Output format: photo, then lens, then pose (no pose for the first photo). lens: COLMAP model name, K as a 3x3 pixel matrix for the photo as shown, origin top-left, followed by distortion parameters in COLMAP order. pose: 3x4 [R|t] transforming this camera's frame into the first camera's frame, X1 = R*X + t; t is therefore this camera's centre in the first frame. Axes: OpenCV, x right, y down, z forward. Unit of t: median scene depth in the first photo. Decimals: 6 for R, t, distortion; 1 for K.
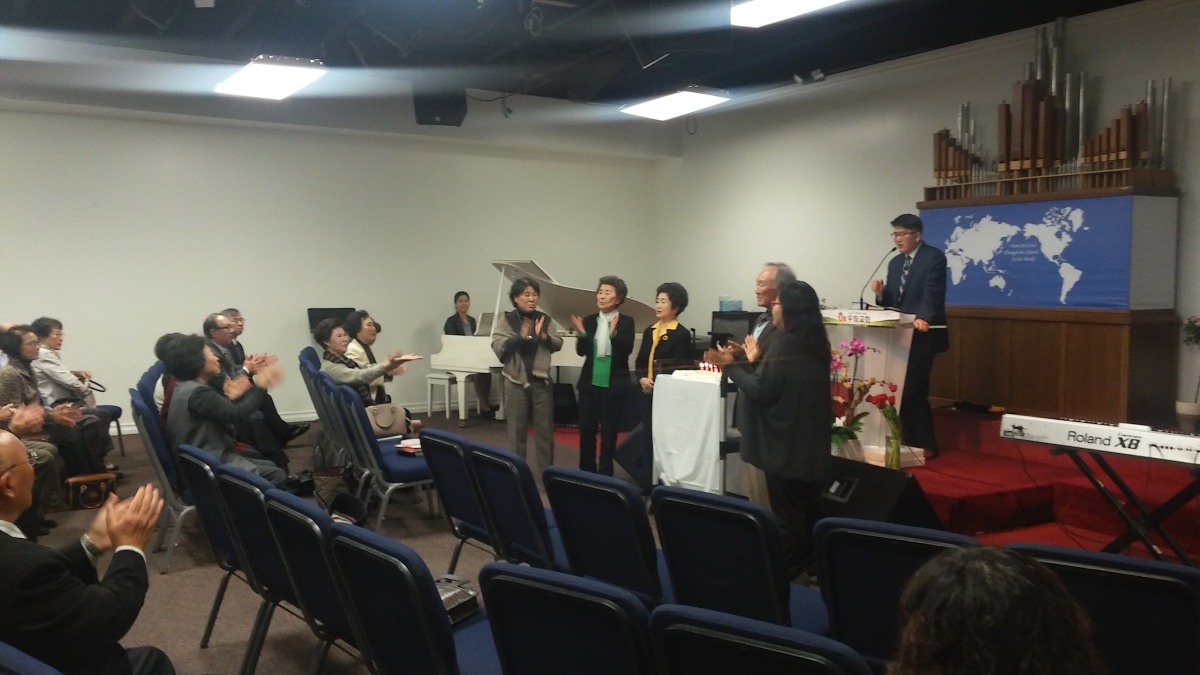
lens RADIAL K [[1020.4, 0, 600.0], [0, 1020.4, 337.5], [0, 0, 1]] dist [0.087111, -0.124663]
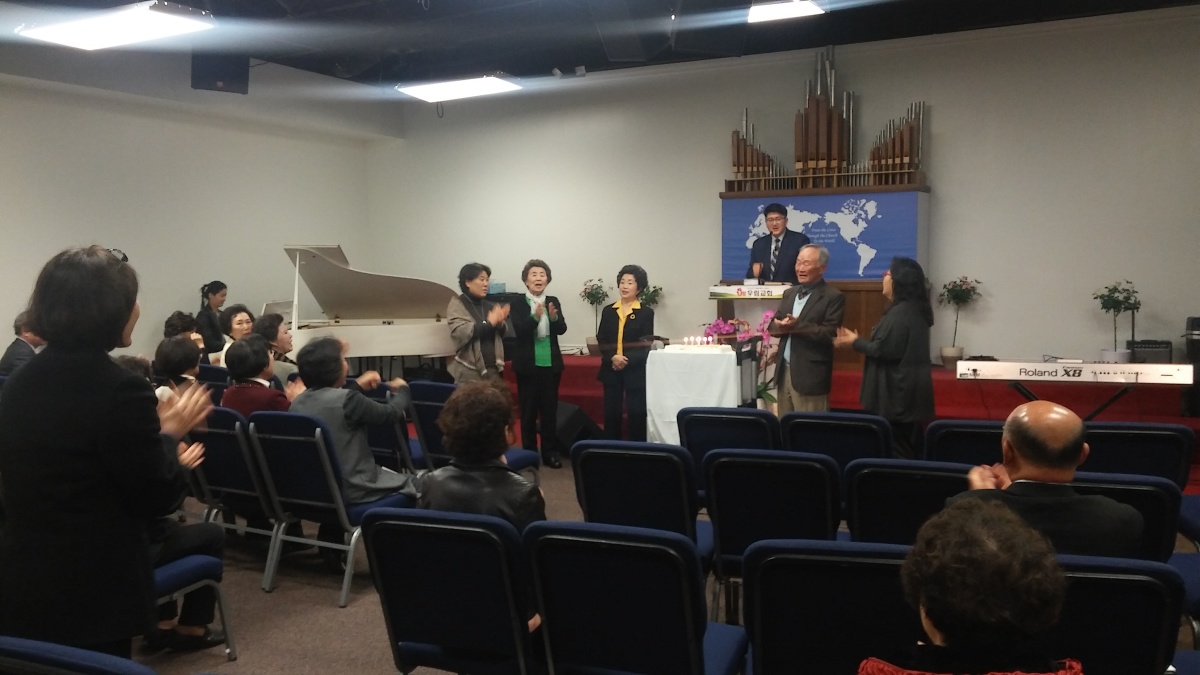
lens RADIAL K [[1020.4, 0, 600.0], [0, 1020.4, 337.5], [0, 0, 1]] dist [0.087111, -0.124663]
pose [[0.847930, -0.055844, 0.527158, -0.484739], [0.047258, 0.998439, 0.029753, -0.010360], [-0.527997, -0.000316, 0.849246, 0.104883]]
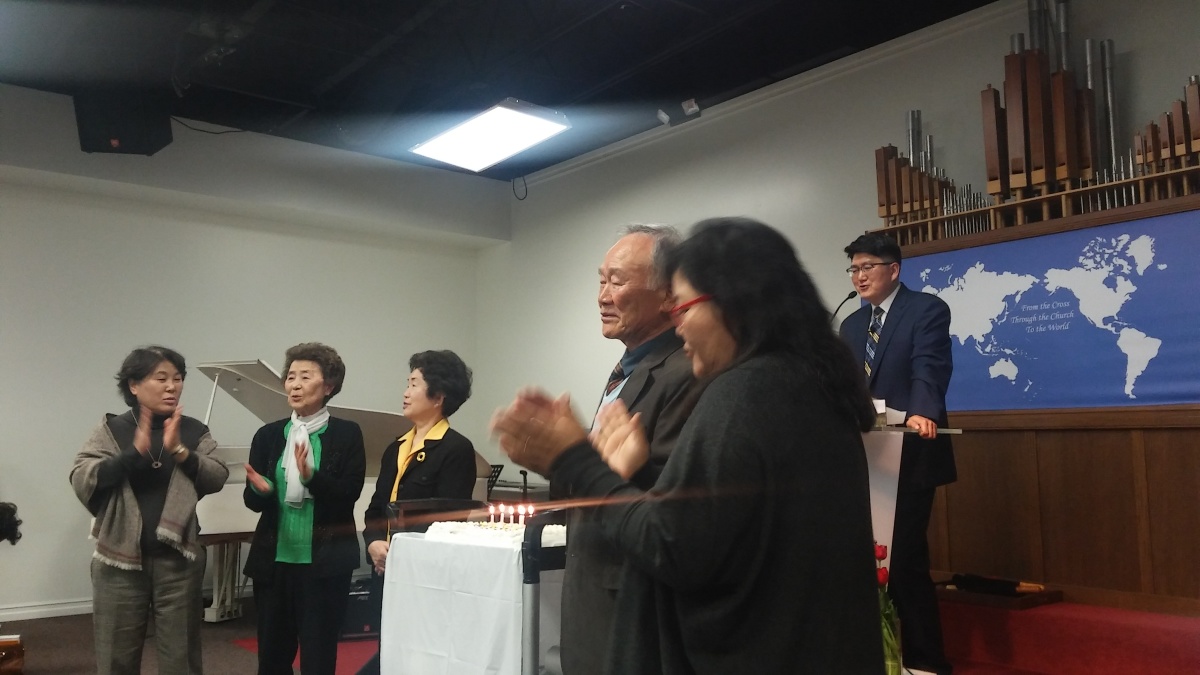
lens RADIAL K [[1020.4, 0, 600.0], [0, 1020.4, 337.5], [0, 0, 1]] dist [0.087111, -0.124663]
pose [[0.990907, 0.005008, 0.134454, 0.075005], [0.016979, 0.986664, -0.161885, 0.022654], [-0.133472, 0.162696, 0.977607, 0.465404]]
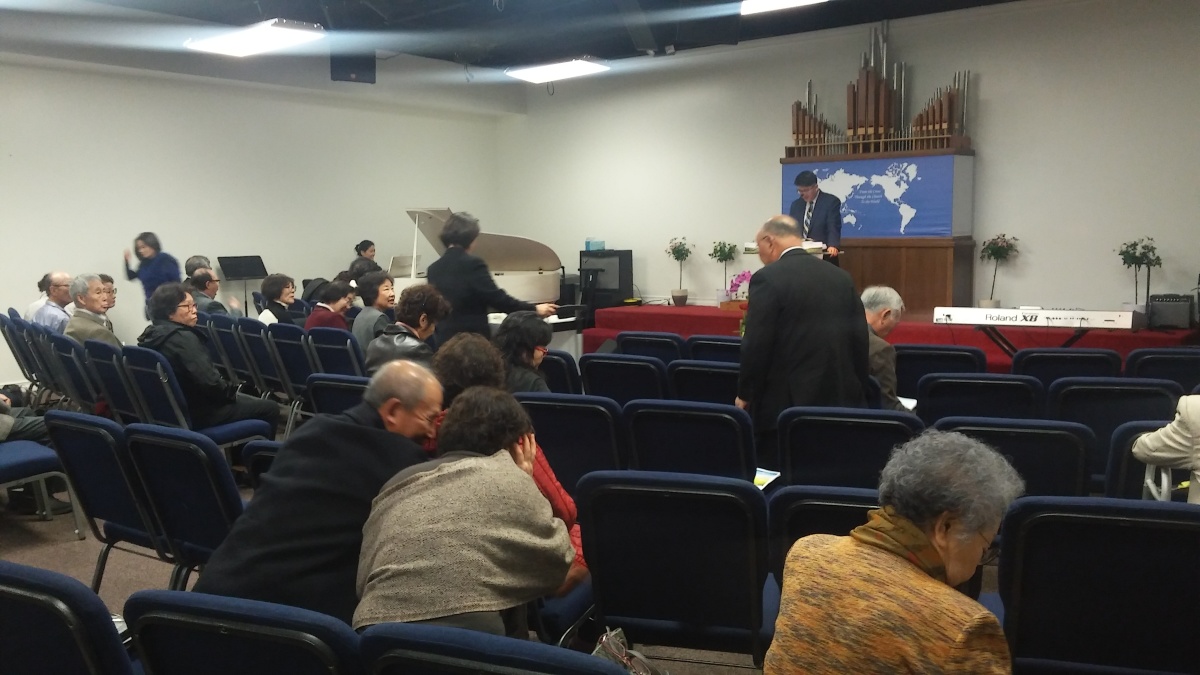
lens RADIAL K [[1020.4, 0, 600.0], [0, 1020.4, 337.5], [0, 0, 1]] dist [0.087111, -0.124663]
pose [[0.936989, -0.055943, 0.344851, -0.407550], [0.038721, 0.997644, 0.056634, 0.011769], [-0.347207, -0.039713, 0.936947, -0.147567]]
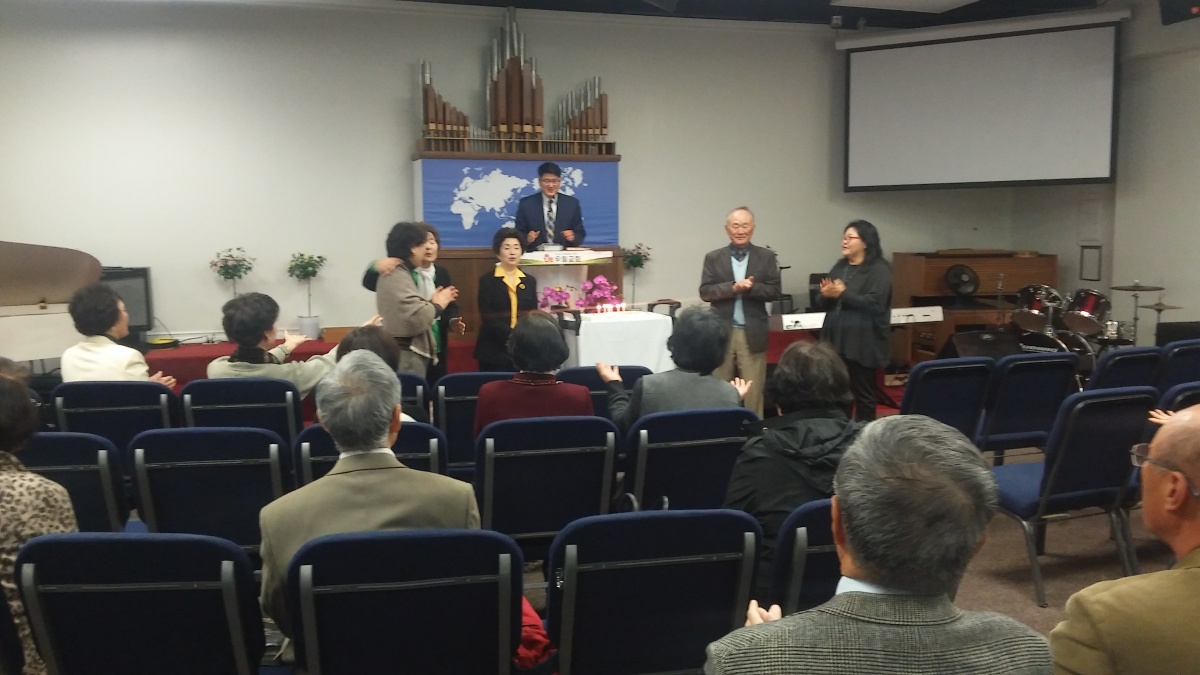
lens RADIAL K [[1020.4, 0, 600.0], [0, 1020.4, 337.5], [0, 0, 1]] dist [0.087111, -0.124663]
pose [[0.240153, -0.109808, 0.964504, -0.777230], [0.065081, 0.993167, 0.096867, -0.036447], [-0.968551, 0.039508, 0.245659, 0.654760]]
